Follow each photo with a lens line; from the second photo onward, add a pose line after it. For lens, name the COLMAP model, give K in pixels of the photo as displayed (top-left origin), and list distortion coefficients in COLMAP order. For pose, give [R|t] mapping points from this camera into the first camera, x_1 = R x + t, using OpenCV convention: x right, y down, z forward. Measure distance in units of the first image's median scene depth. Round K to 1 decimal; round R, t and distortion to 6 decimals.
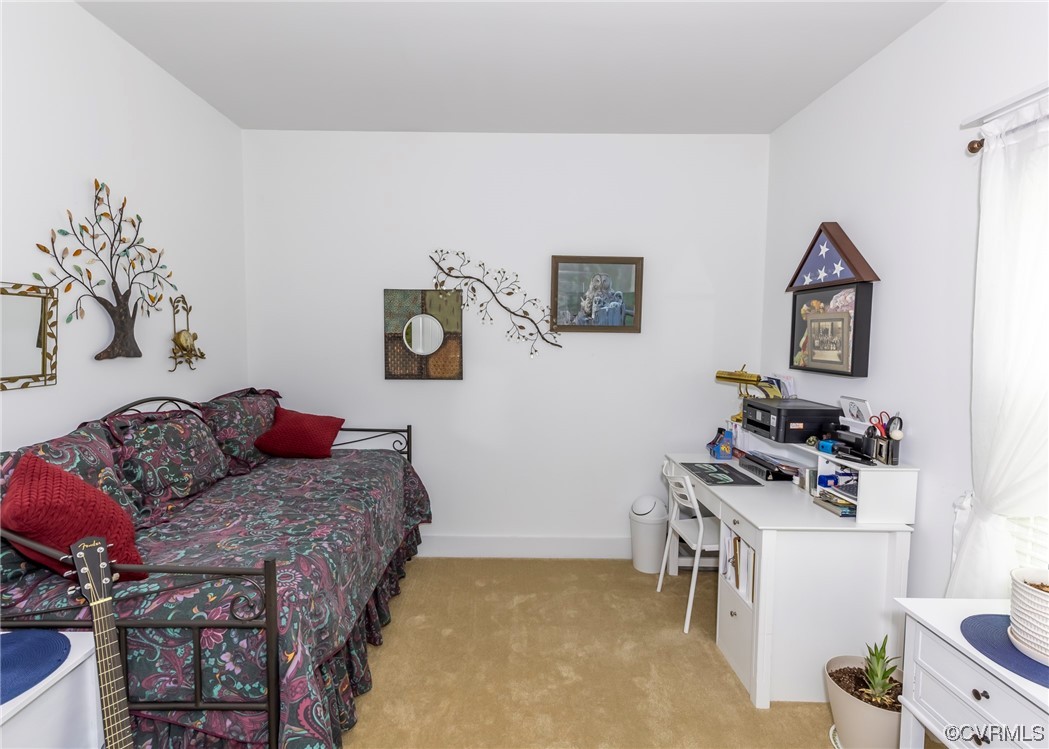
lens RADIAL K [[504.7, 0, 510.2], [0, 504.7, 368.0], [0, 0, 1]] dist [0.001259, -0.000646]
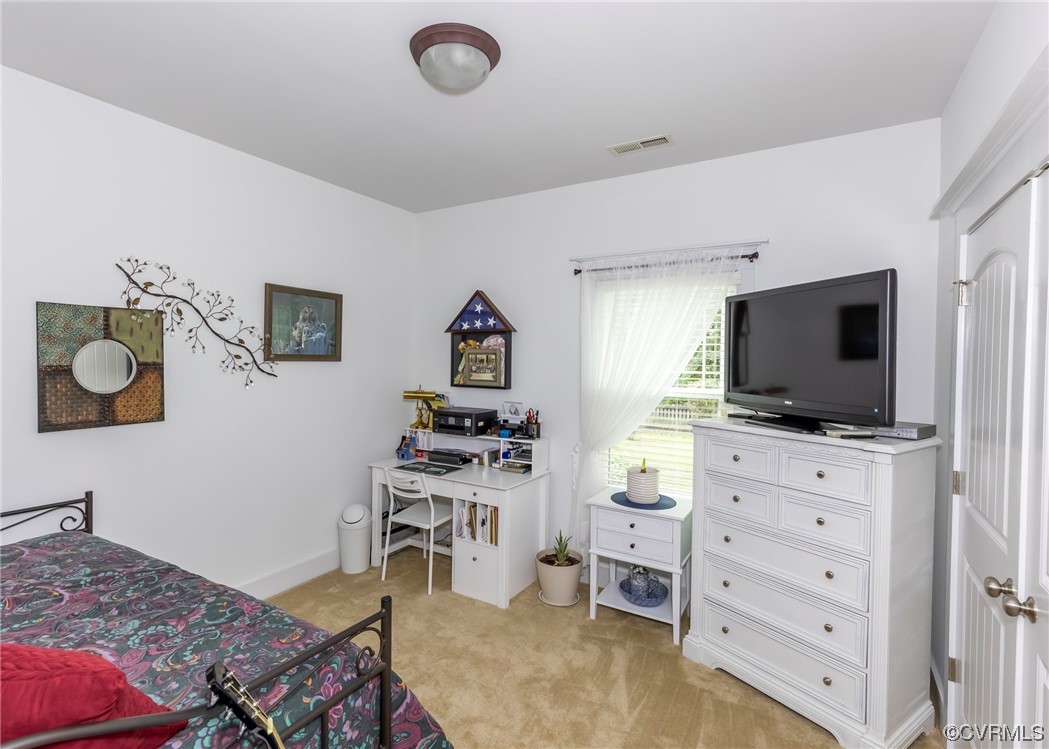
lens RADIAL K [[504.7, 0, 510.2], [0, 504.7, 368.0], [0, 0, 1]] dist [0.001259, -0.000646]
pose [[0.524018, -0.020888, 0.851451, -0.507378], [0.051175, 0.998665, -0.006996, -0.028348], [-0.850169, 0.047239, 0.524387, 0.096256]]
